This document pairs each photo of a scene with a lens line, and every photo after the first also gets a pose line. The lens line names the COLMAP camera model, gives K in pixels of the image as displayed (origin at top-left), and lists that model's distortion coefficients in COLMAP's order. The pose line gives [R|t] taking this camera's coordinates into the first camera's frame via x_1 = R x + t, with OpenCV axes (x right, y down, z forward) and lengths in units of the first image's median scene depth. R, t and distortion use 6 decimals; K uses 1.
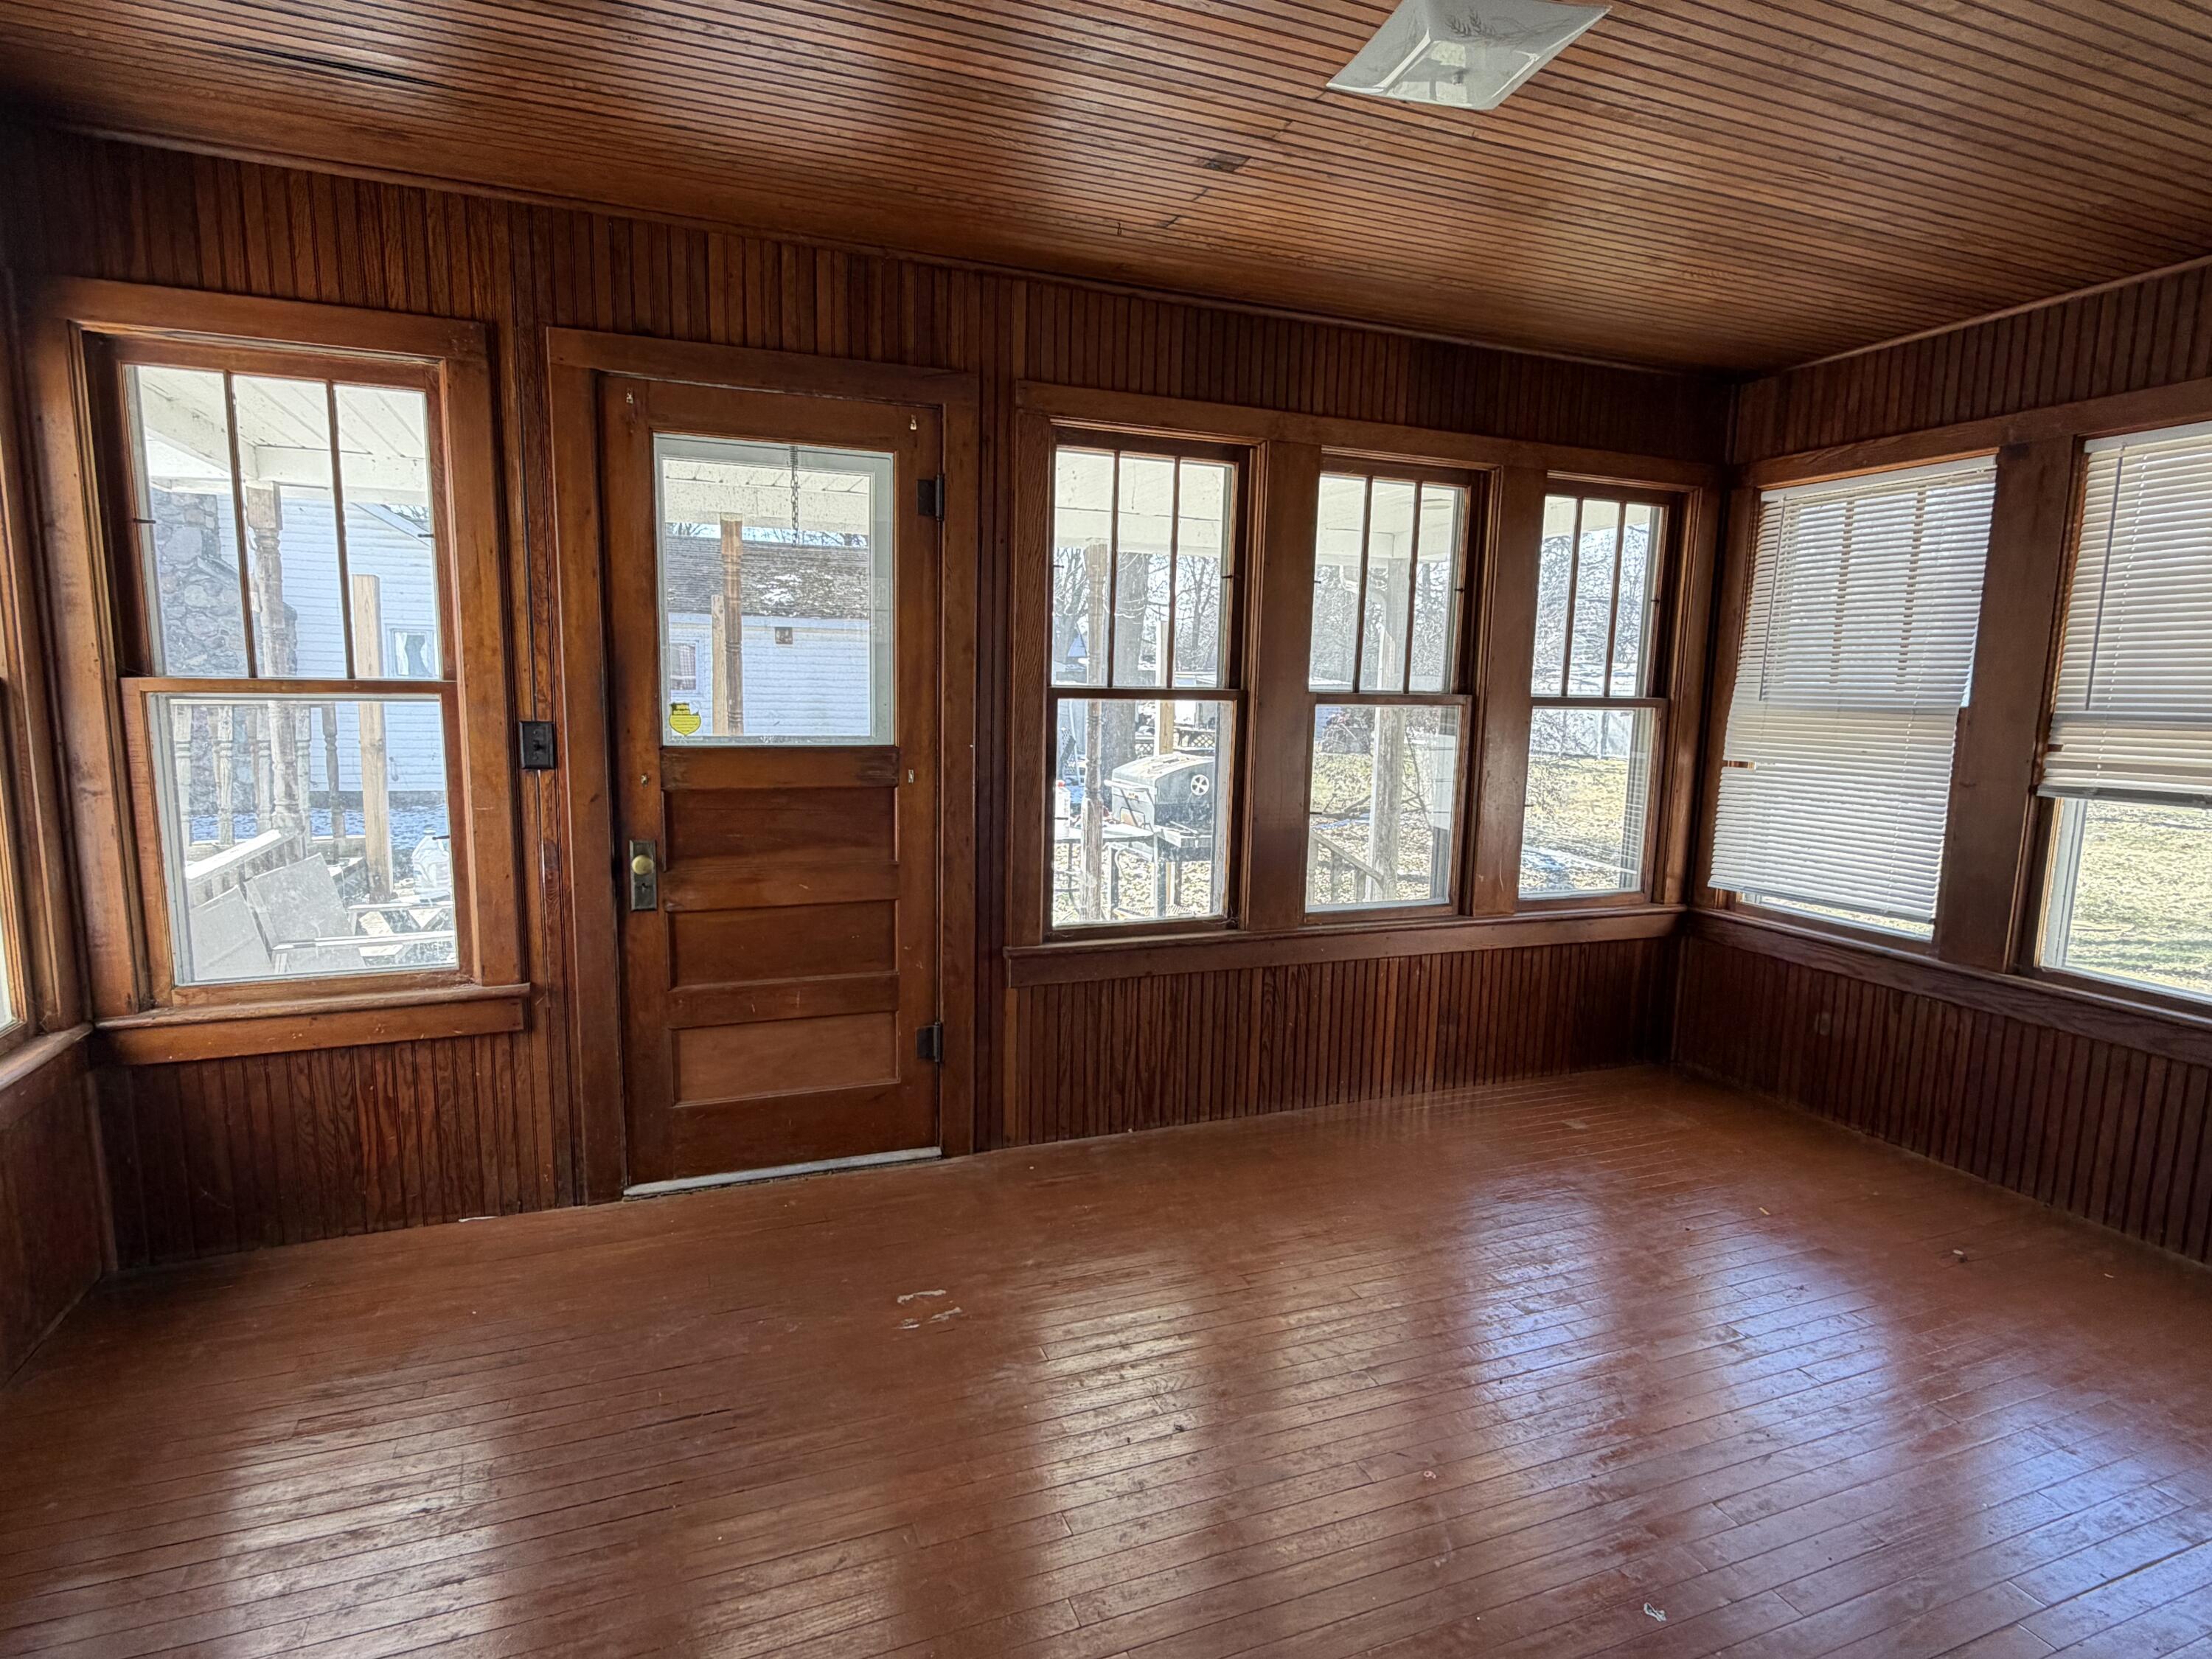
lens RADIAL K [[1167.3, 0, 1102.2], [0, 1167.3, 832.8], [0, 0, 1]] dist [0.004104, -0.000961]
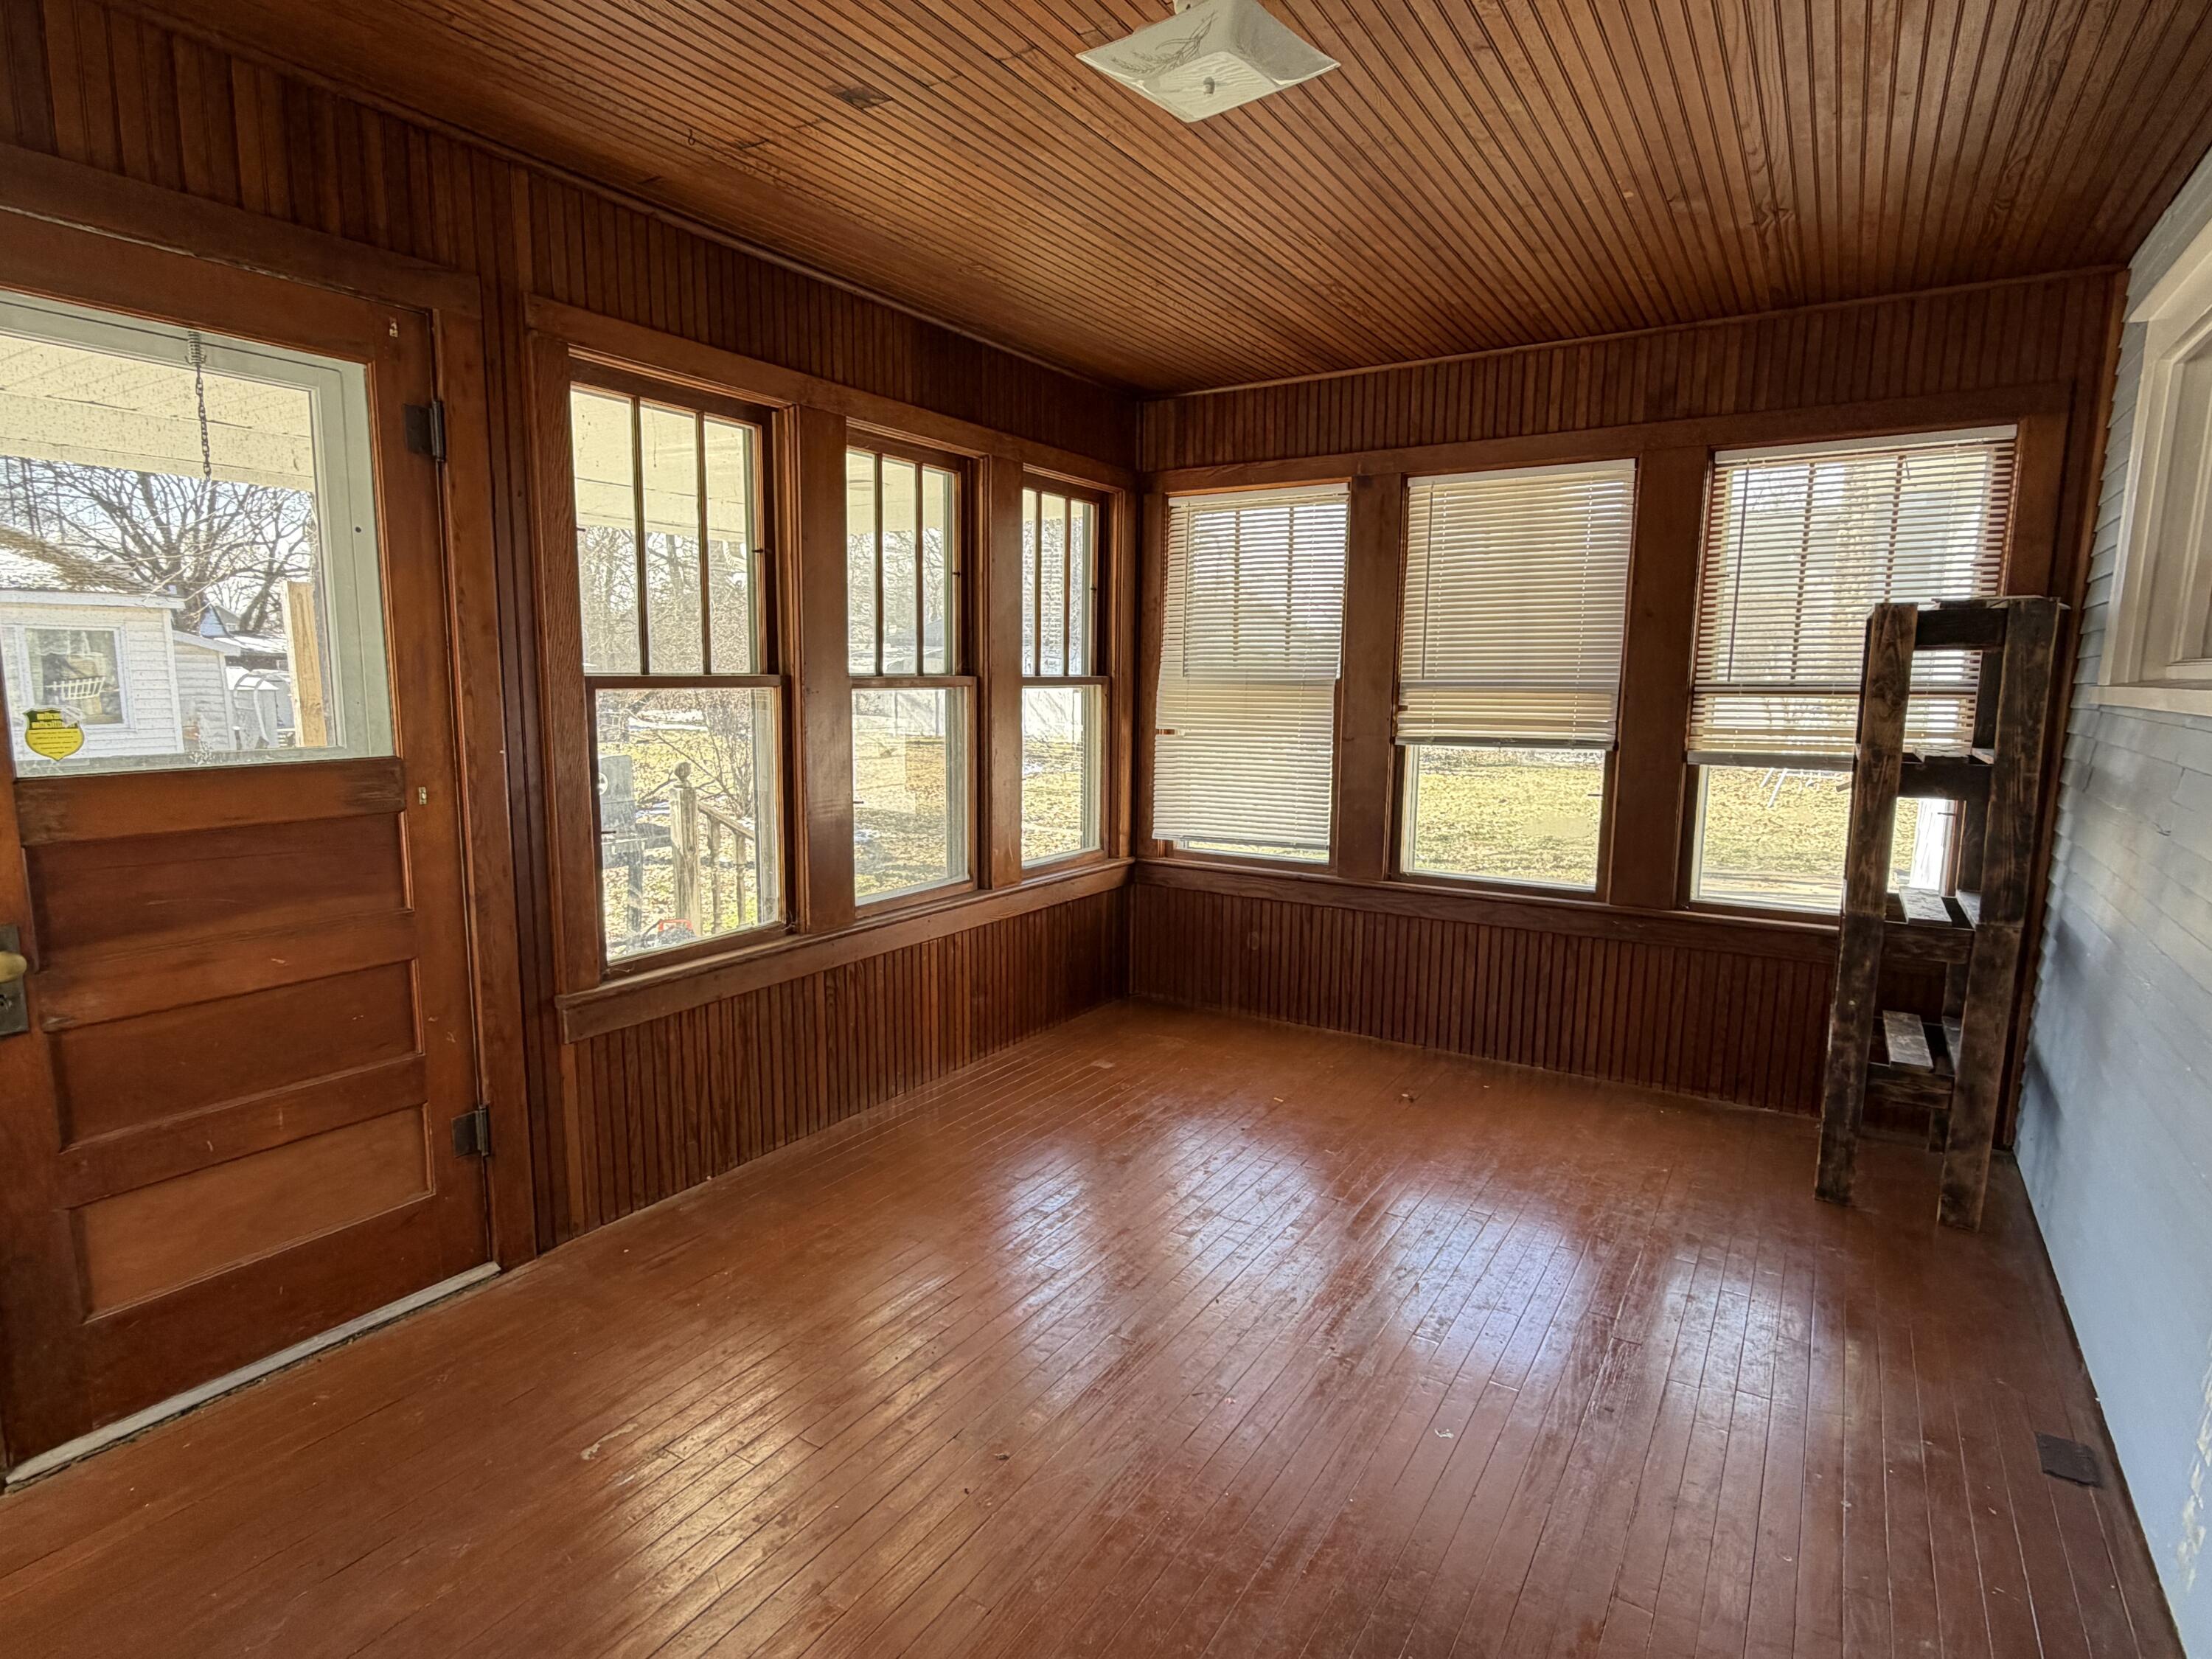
lens RADIAL K [[1167.3, 0, 1106.1], [0, 1167.3, 831.8], [0, 0, 1]] dist [0.004104, -0.000961]
pose [[0.808051, -0.095596, 0.581305, -0.238160], [0.087076, 0.995289, 0.042636, -0.017751], [-0.582642, 0.016165, 0.812568, 0.113261]]
